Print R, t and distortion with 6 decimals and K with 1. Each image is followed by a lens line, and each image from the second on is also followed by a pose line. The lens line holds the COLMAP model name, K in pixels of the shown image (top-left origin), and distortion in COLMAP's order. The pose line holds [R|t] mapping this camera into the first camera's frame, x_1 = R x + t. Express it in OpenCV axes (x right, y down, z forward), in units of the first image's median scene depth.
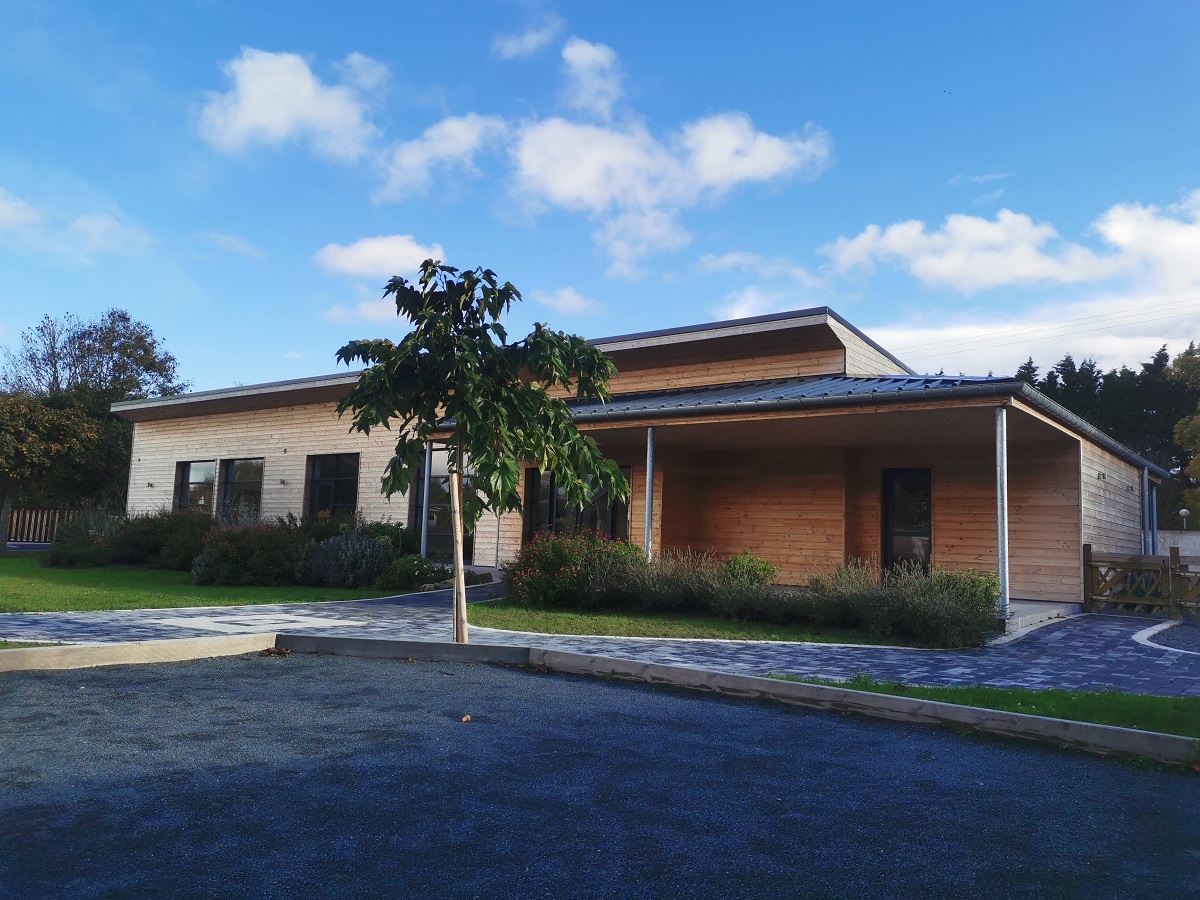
lens RADIAL K [[923.0, 0, 601.5], [0, 923.0, 444.8], [0, 0, 1]] dist [0.067403, -0.055292]
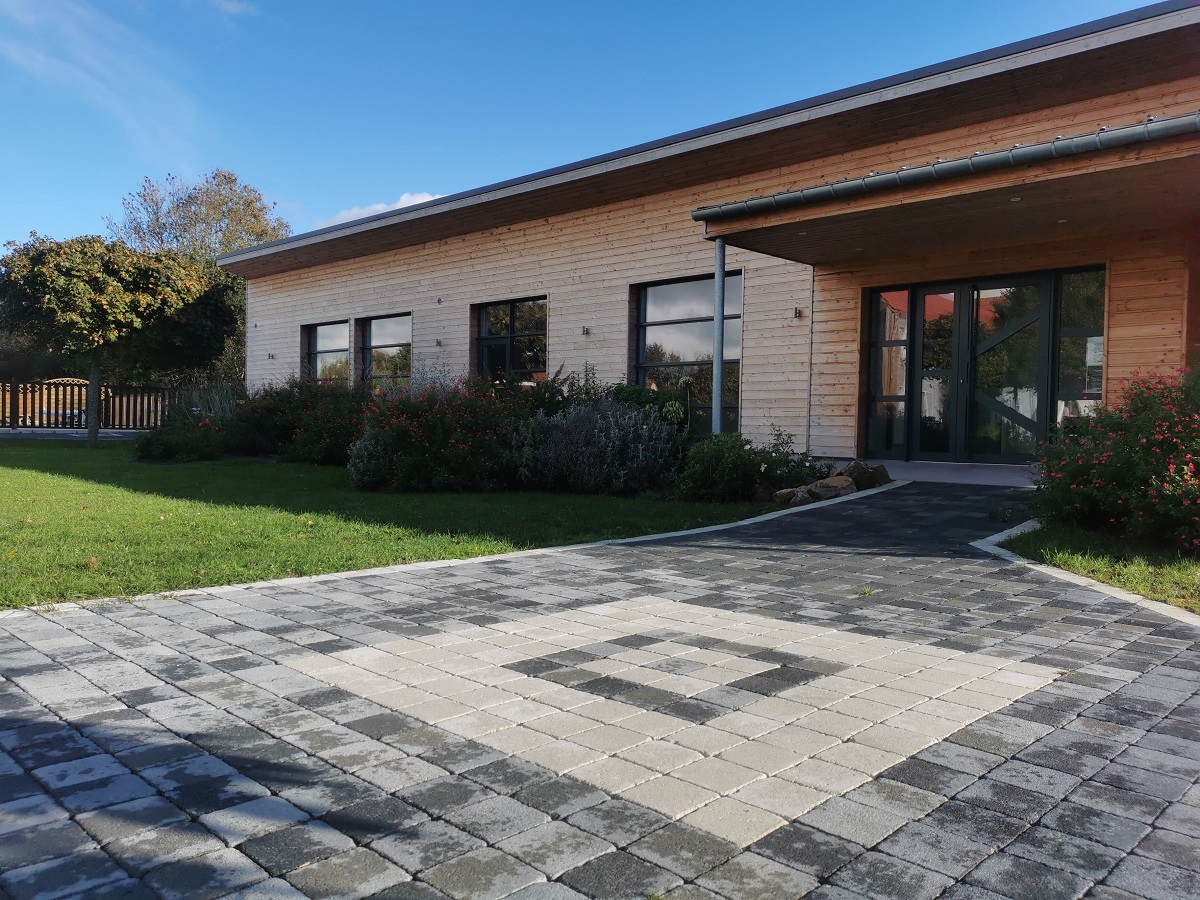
lens RADIAL K [[923.0, 0, 600.2], [0, 923.0, 441.5], [0, 0, 1]] dist [0.067403, -0.055292]
pose [[0.993463, -0.017614, -0.112787, -0.135965], [0.031160, 0.992345, 0.119497, 0.034500], [0.109819, -0.122230, 0.986407, 0.281105]]
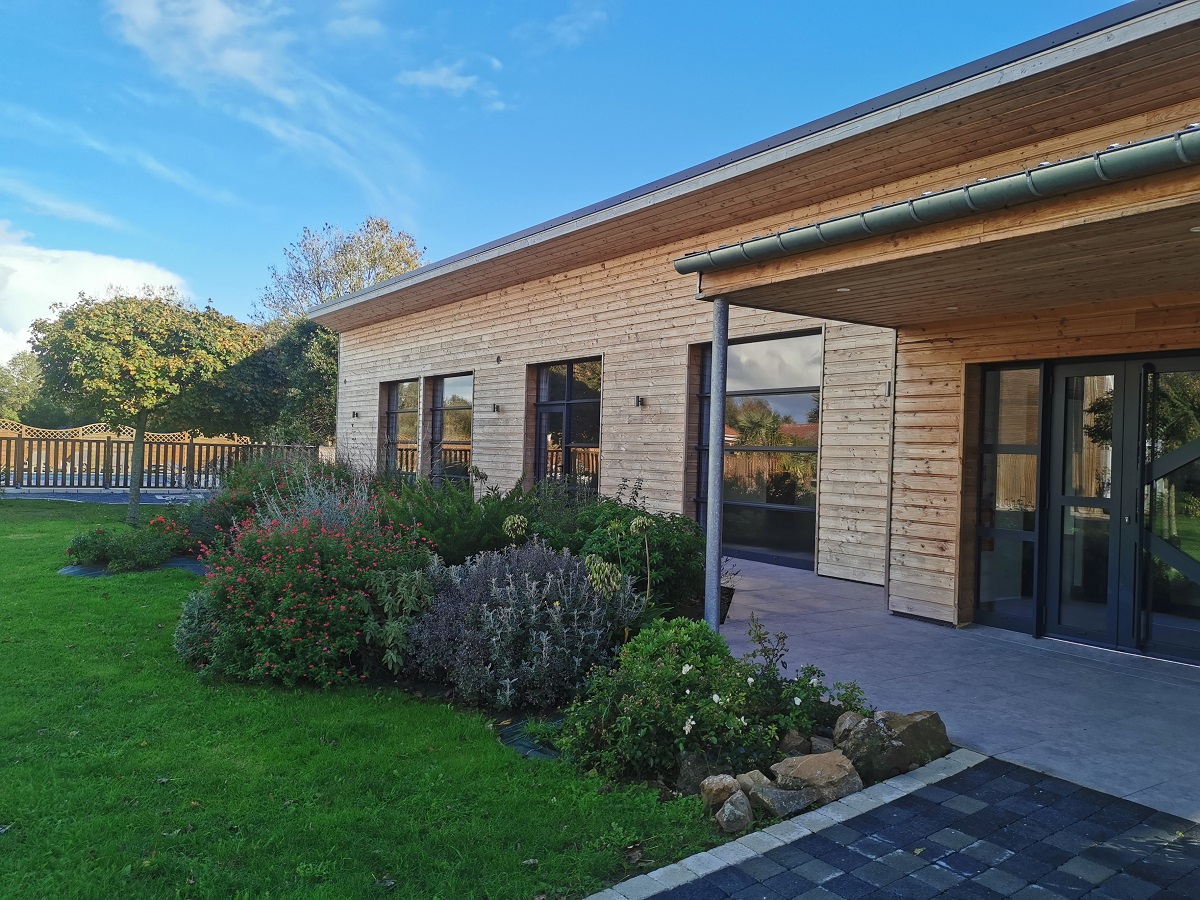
lens RADIAL K [[923.0, 0, 598.6], [0, 923.0, 442.5], [0, 0, 1]] dist [0.067403, -0.055292]
pose [[0.950063, -0.010358, -0.311885, -0.079367], [0.037104, 0.996108, 0.079946, 0.015585], [0.309844, -0.087526, 0.946750, 0.426358]]
